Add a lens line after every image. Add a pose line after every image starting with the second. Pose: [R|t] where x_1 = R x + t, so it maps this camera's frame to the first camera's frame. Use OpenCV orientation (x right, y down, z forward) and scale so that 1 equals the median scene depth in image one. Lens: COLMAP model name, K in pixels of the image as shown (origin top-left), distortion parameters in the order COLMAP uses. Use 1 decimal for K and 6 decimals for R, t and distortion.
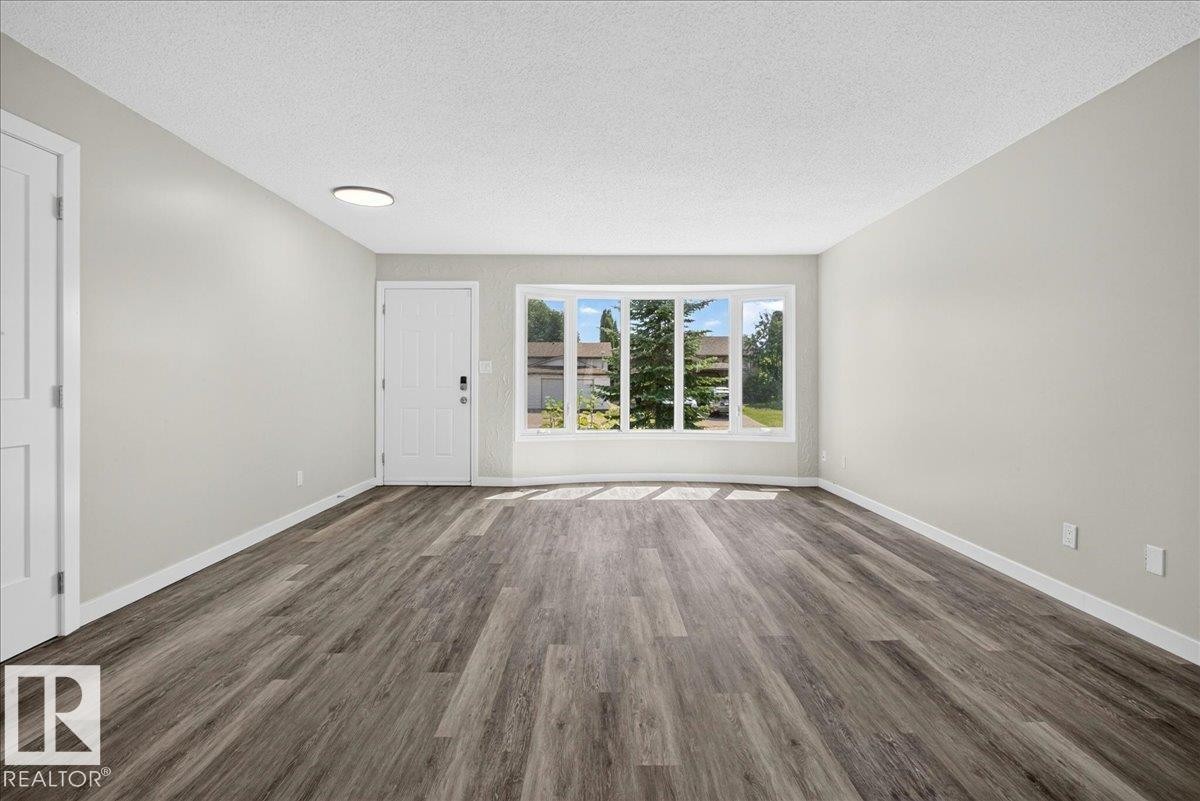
lens RADIAL K [[535.6, 0, 600.5], [0, 535.6, 389.2], [0, 0, 1]] dist [-0.010769, 0.003729]
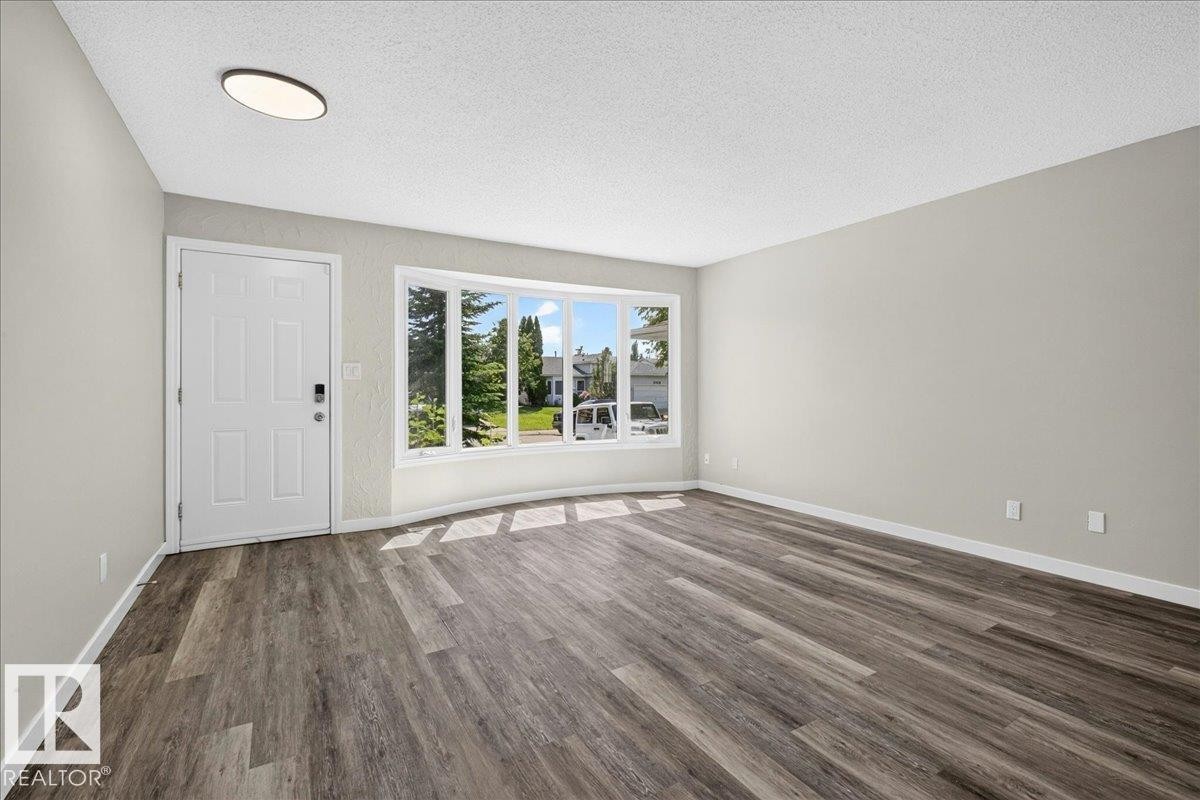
lens RADIAL K [[535.6, 0, 594.7], [0, 535.6, 391.2], [0, 0, 1]] dist [-0.010769, 0.003729]
pose [[0.864868, -0.007058, 0.501949, -0.292544], [0.010096, 0.999943, -0.003336, -0.007725], [-0.501897, 0.007953, 0.864891, 0.185237]]
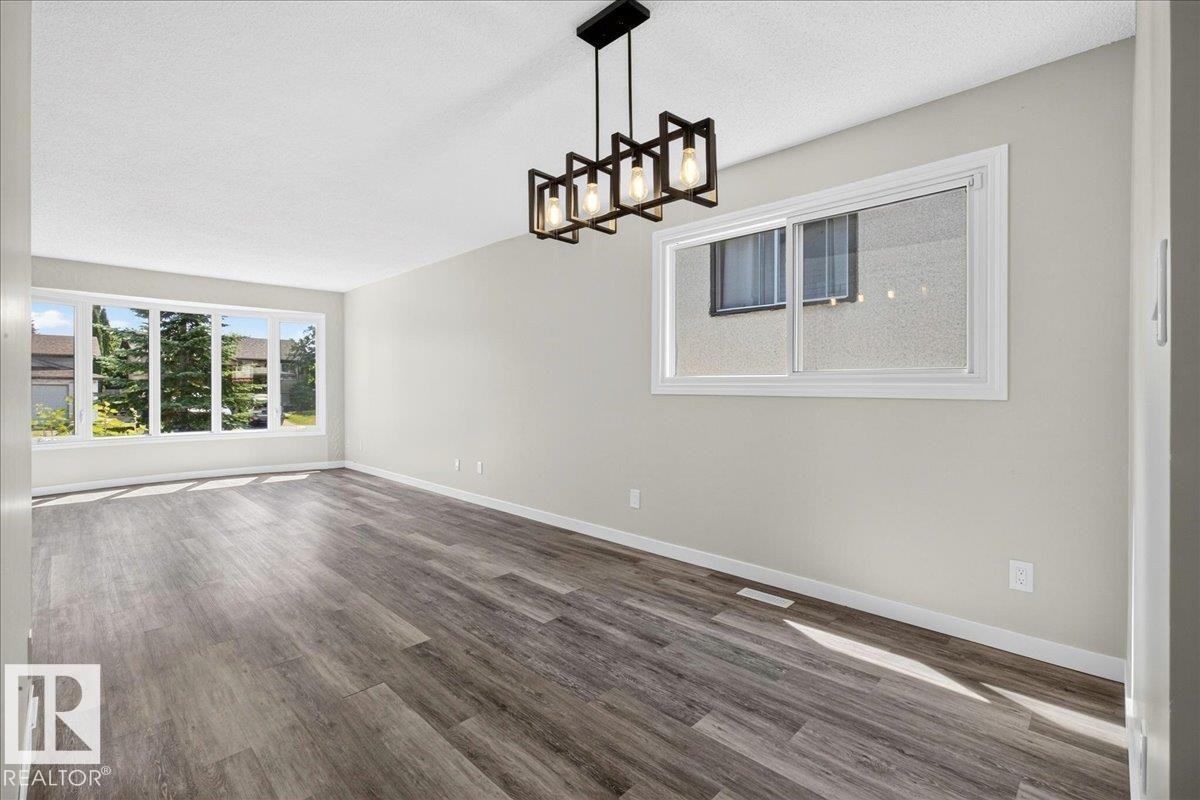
lens RADIAL K [[535.6, 0, 603.4], [0, 535.6, 392.7], [0, 0, 1]] dist [-0.010769, 0.003729]
pose [[0.704800, -0.002338, 0.709402, -0.080489], [0.007212, 0.999967, -0.003870, 0.006020], [-0.709369, 0.007844, 0.704793, -0.394477]]
